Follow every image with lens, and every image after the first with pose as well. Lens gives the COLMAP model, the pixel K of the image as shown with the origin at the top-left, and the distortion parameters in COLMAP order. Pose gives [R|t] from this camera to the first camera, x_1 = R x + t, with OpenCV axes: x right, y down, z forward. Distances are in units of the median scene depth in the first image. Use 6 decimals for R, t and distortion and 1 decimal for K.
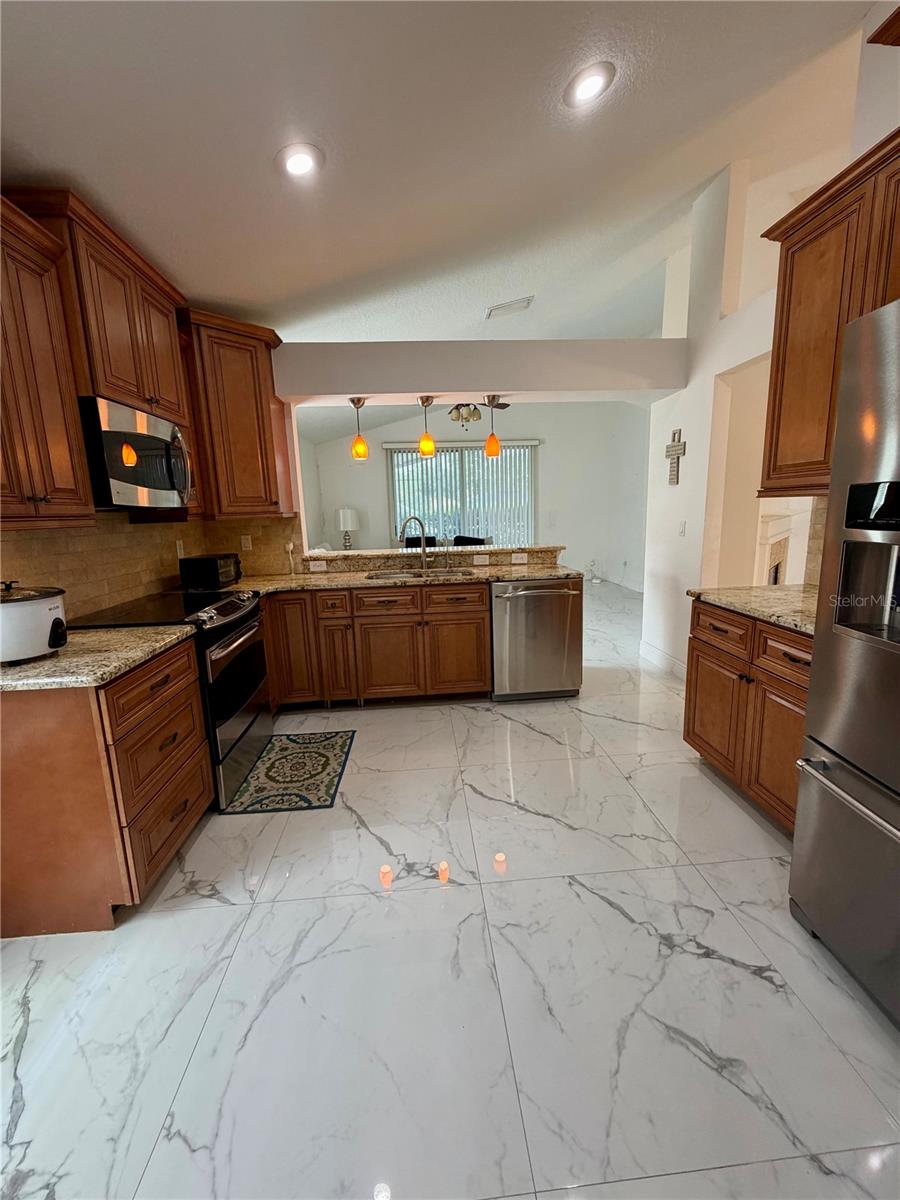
lens RADIAL K [[482.1, 0, 454.9], [0, 482.1, 599.4], [0, 0, 1]] dist [-0.000533, 0.000729]
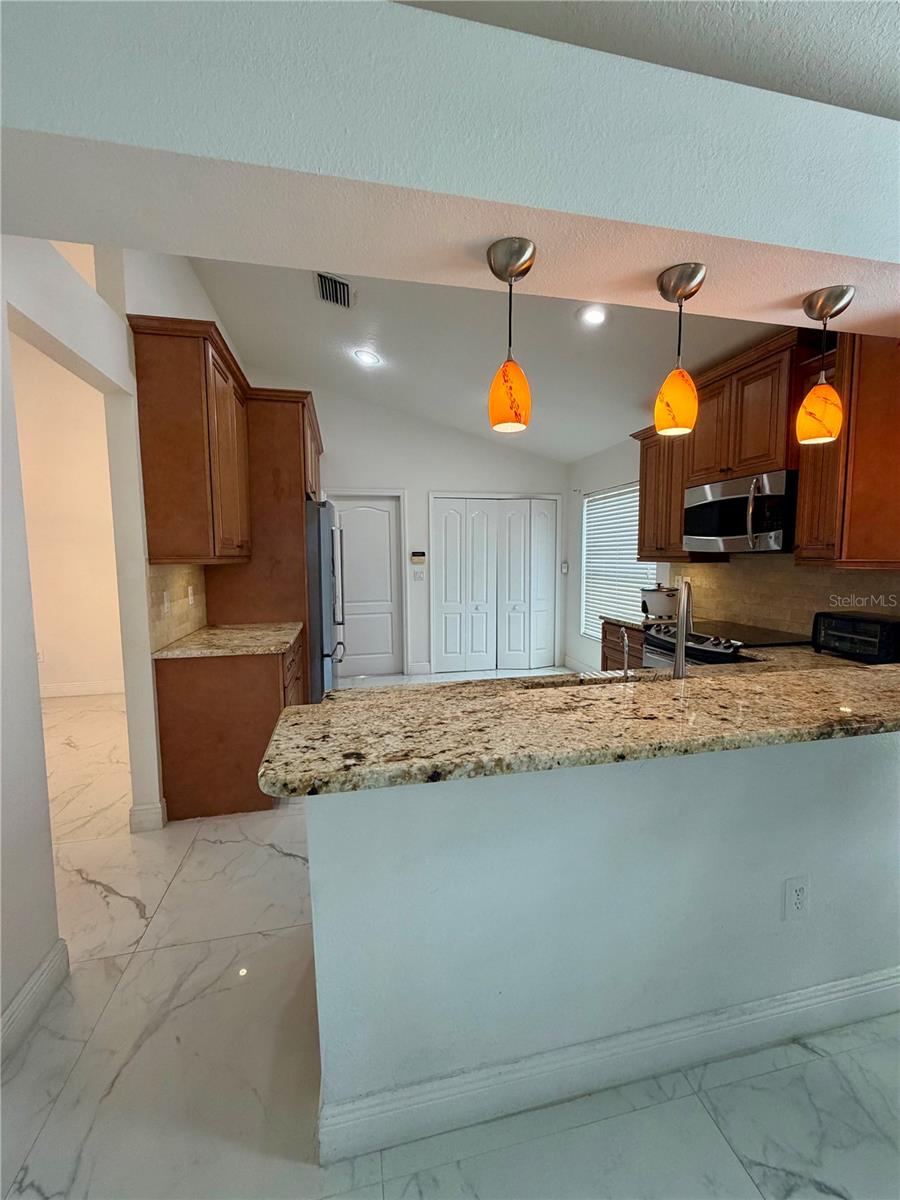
lens RADIAL K [[482.1, 0, 450.7], [0, 482.1, 599.3], [0, 0, 1]] dist [-0.000533, 0.000729]
pose [[-0.992043, 0.048706, -0.116095, 0.199423], [0.014856, 0.960979, 0.276221, -0.368416], [0.125018, 0.272298, -0.954057, 1.835434]]
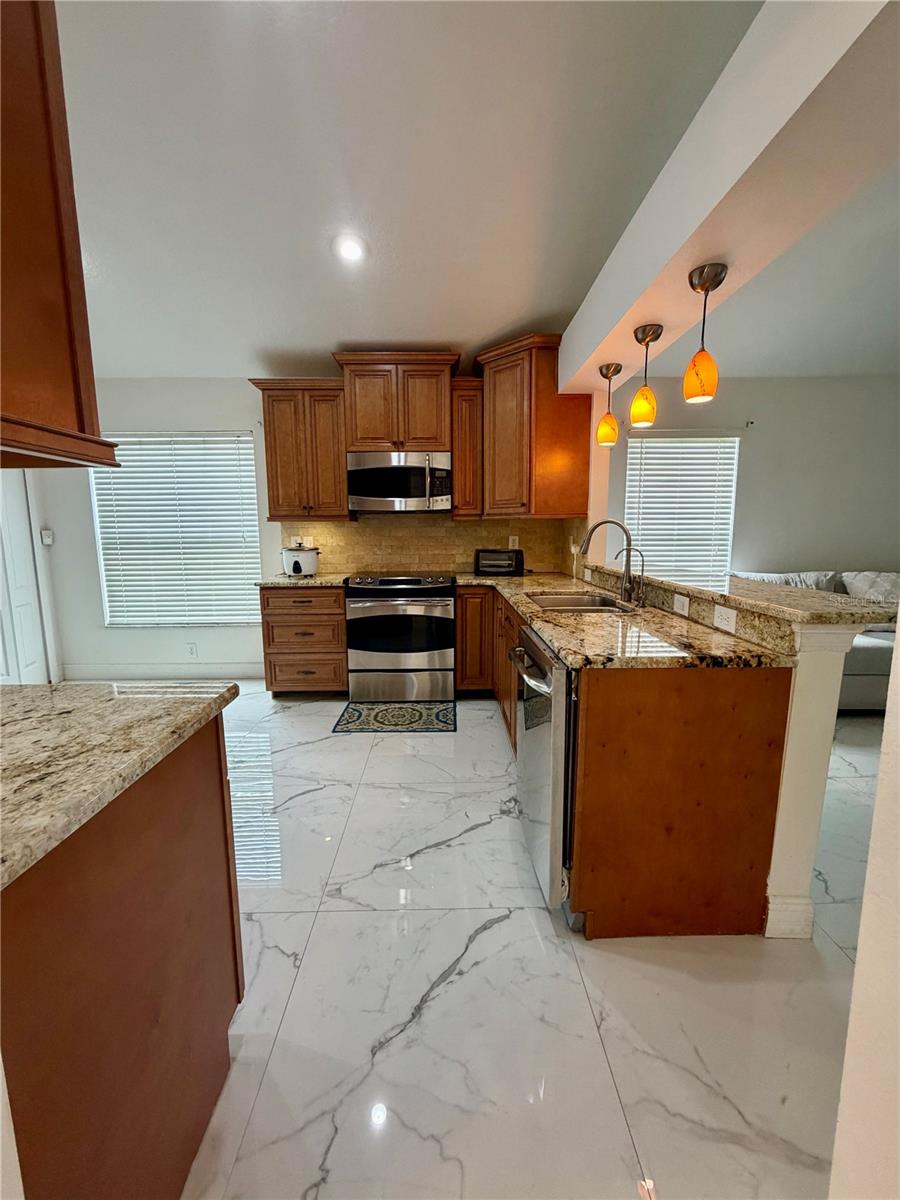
lens RADIAL K [[482.1, 0, 449.9], [0, 482.1, 599.6], [0, 0, 1]] dist [-0.000533, 0.000729]
pose [[-0.072258, 0.175895, -0.981753, 0.809678], [-0.173850, 0.967037, 0.186054, -0.195795], [0.982118, 0.184121, -0.039297, 1.079203]]
